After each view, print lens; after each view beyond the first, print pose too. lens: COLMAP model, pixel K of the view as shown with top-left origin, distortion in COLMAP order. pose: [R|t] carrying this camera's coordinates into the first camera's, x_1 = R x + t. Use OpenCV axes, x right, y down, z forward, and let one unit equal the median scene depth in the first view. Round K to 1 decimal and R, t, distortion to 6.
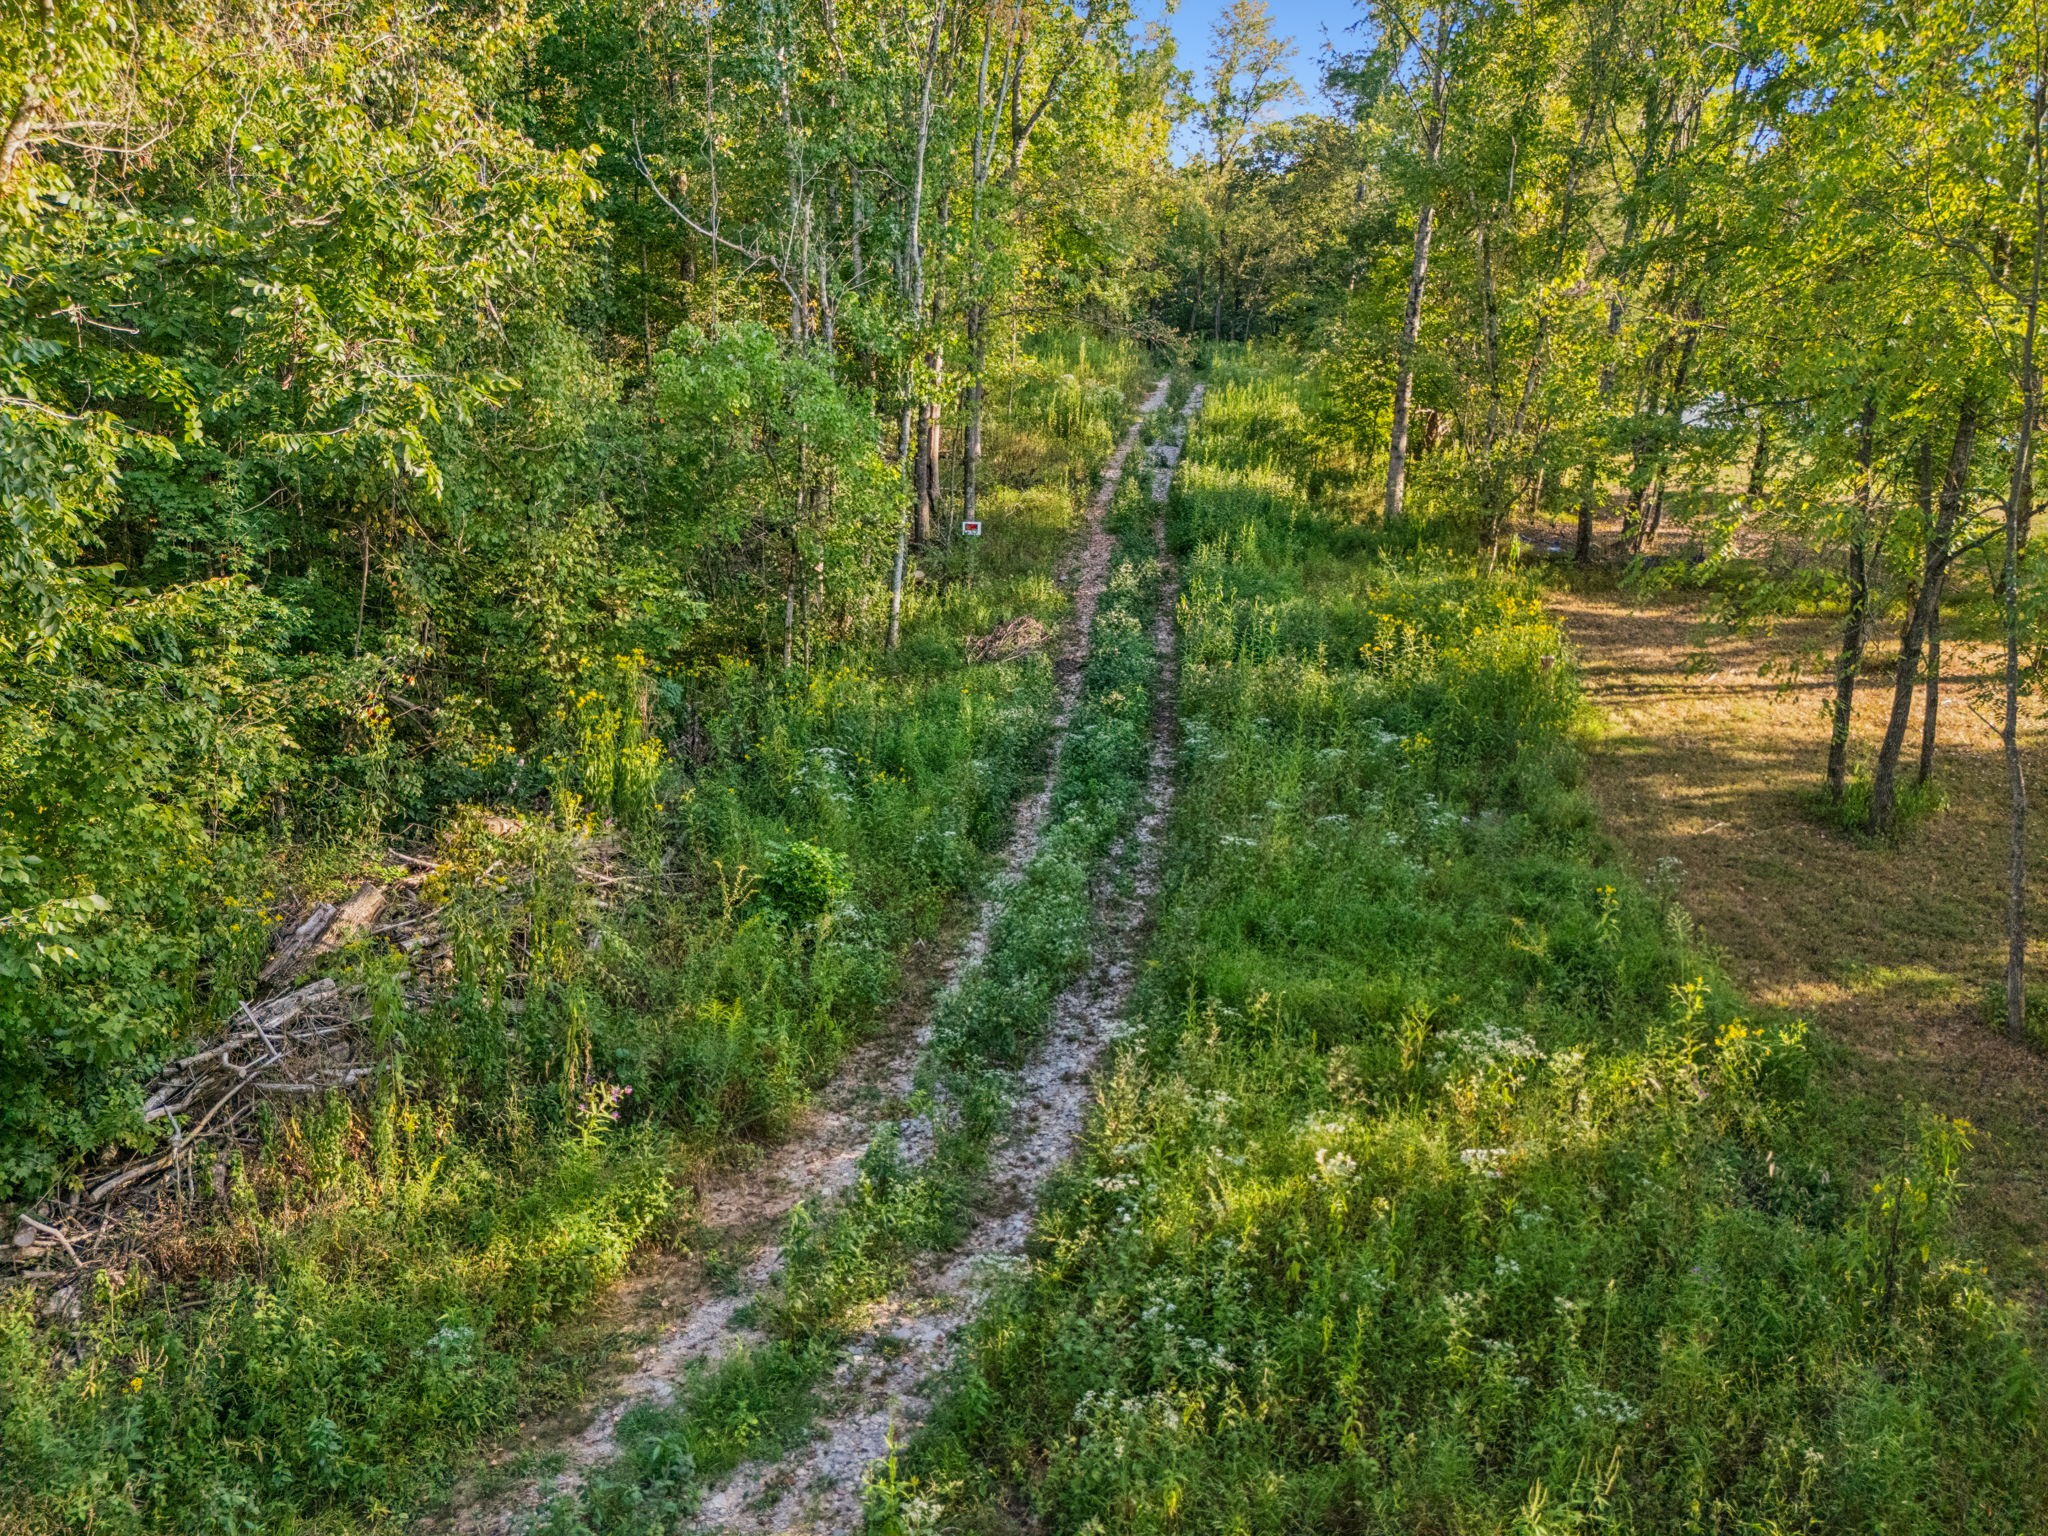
lens RADIAL K [[1514.5, 0, 1024.0], [0, 1514.5, 768.0], [0, 0, 1]] dist [0.056633, -0.043427]
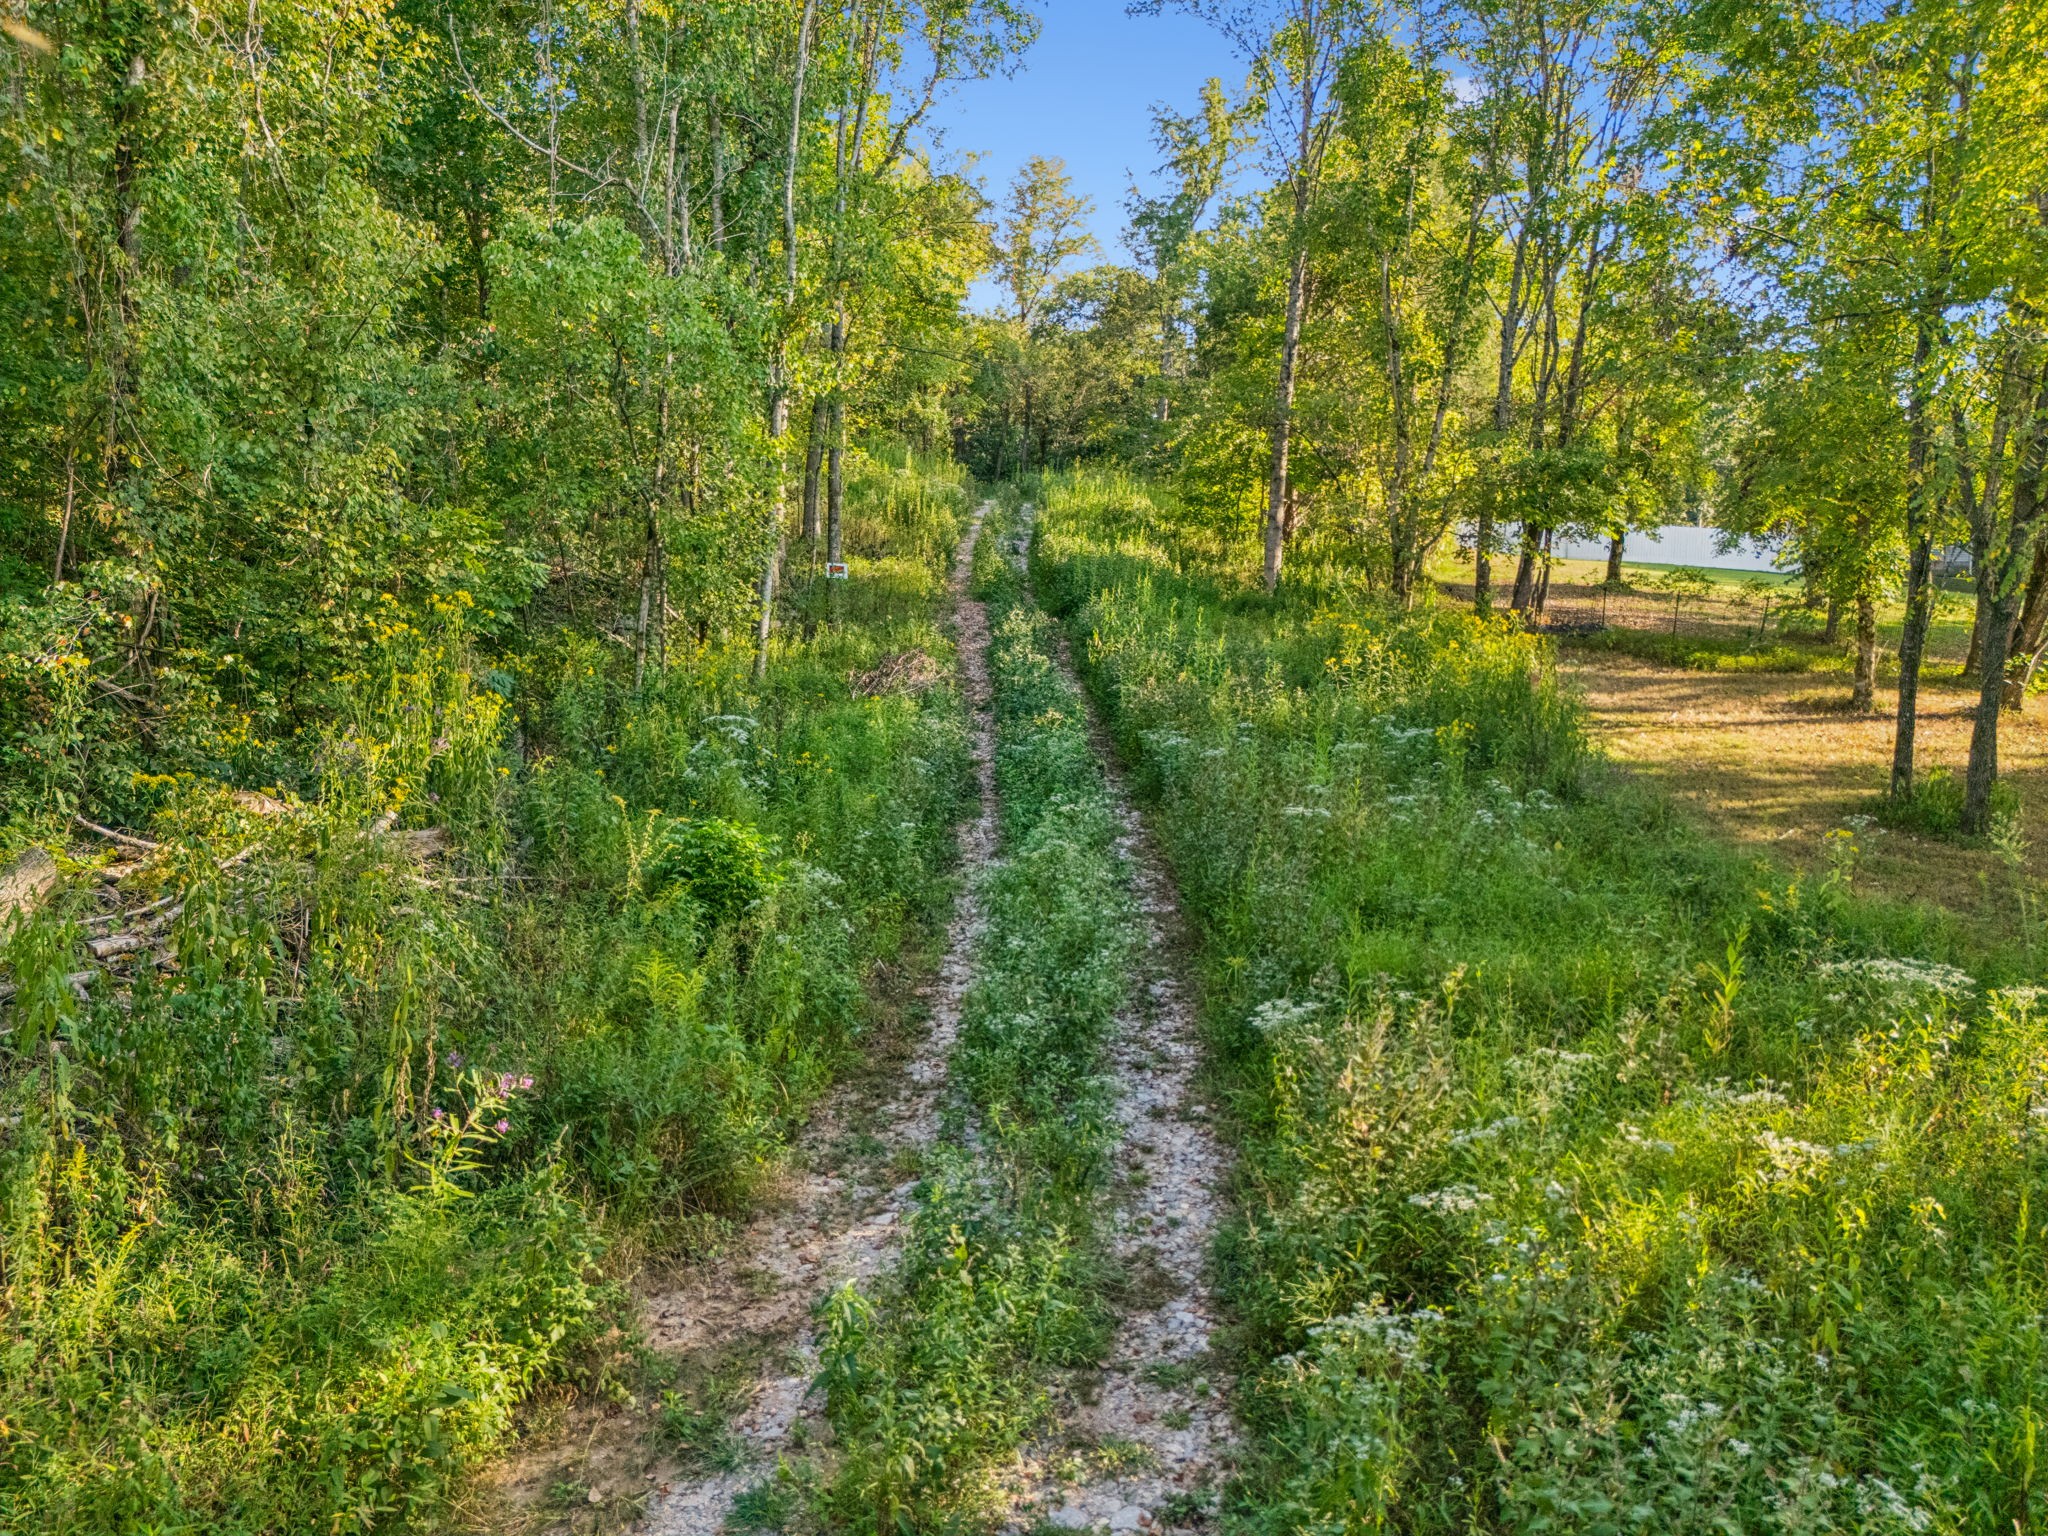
lens RADIAL K [[1514.5, 0, 1024.0], [0, 1514.5, 768.0], [0, 0, 1]] dist [0.056633, -0.043427]
pose [[0.989914, -0.011082, 0.141236, -0.097283], [0.027142, 0.993304, -0.112300, 0.100986], [-0.139045, 0.115001, 0.983586, 0.265158]]
